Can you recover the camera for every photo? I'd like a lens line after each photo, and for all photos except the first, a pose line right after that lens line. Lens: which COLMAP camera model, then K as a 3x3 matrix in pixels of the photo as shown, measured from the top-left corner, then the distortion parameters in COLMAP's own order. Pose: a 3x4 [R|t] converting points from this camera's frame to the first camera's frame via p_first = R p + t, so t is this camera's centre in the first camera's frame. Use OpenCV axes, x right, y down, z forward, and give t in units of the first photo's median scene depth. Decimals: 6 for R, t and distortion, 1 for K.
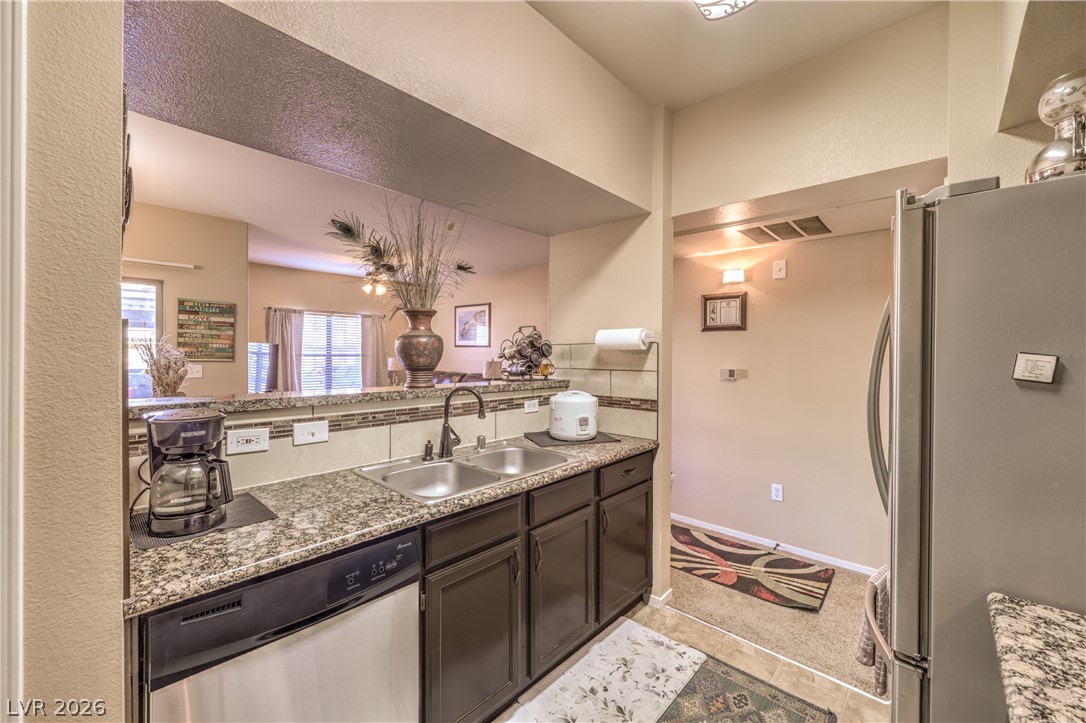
lens RADIAL K [[435.8, 0, 540.4], [0, 435.8, 356.9], [0, 0, 1]] dist [-0.001058, 0.000187]
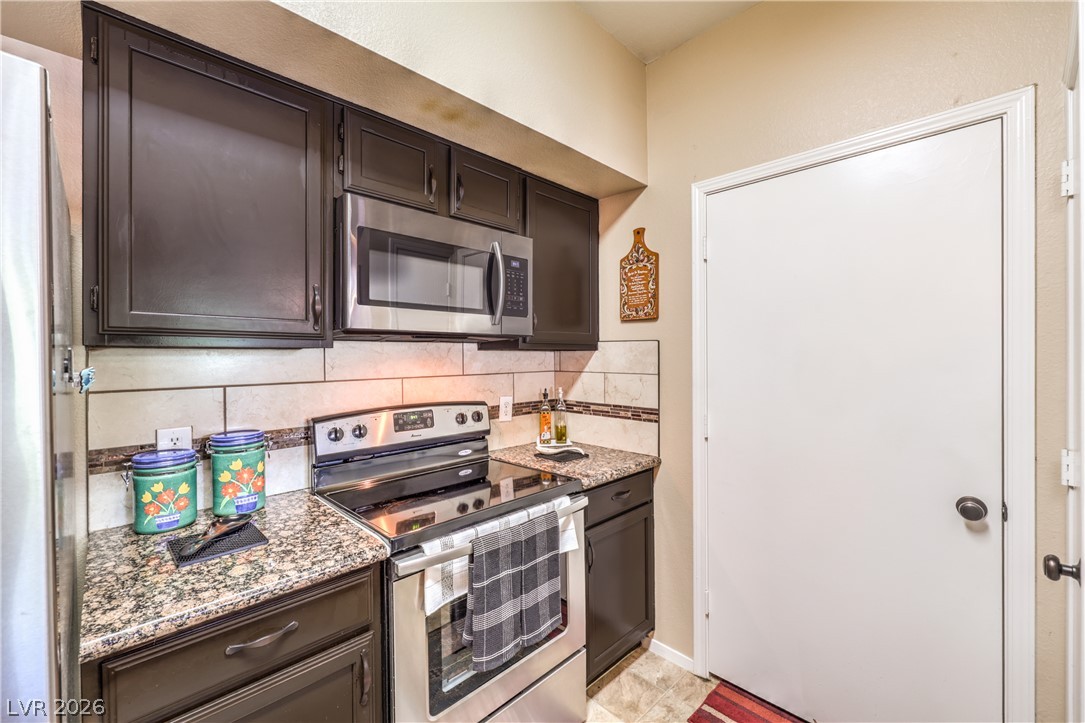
lens RADIAL K [[440.6, 0, 541.3], [0, 440.6, 359.2], [0, 0, 1]] dist [-0.002925, -0.000114]
pose [[-0.999320, -0.002621, 0.036784, 0.056345], [-0.001877, 0.999793, 0.020246, -0.001896], [-0.036829, 0.020164, -0.999118, 0.642752]]
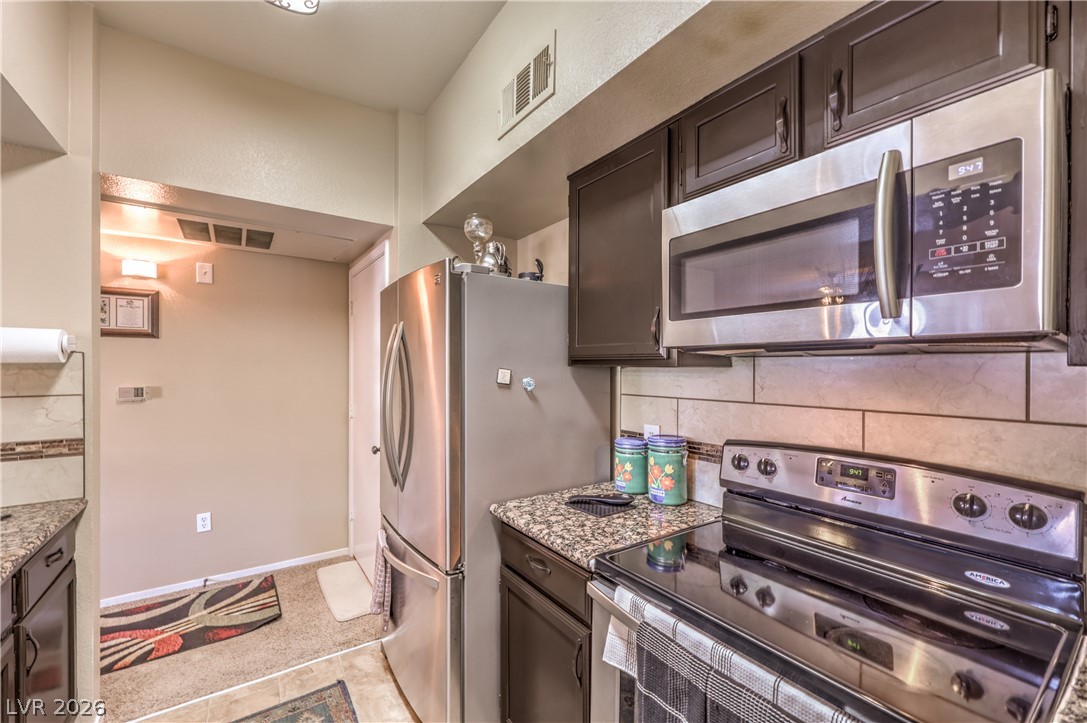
lens RADIAL K [[444.5, 0, 545.4], [0, 444.5, 370.1], [0, 0, 1]] dist [0.001893, 0.000063]
pose [[0.209074, -0.011591, 0.977831, -0.239751], [0.006593, 0.999924, 0.010443, -0.007272], [-0.977878, 0.004264, 0.209134, 0.149090]]
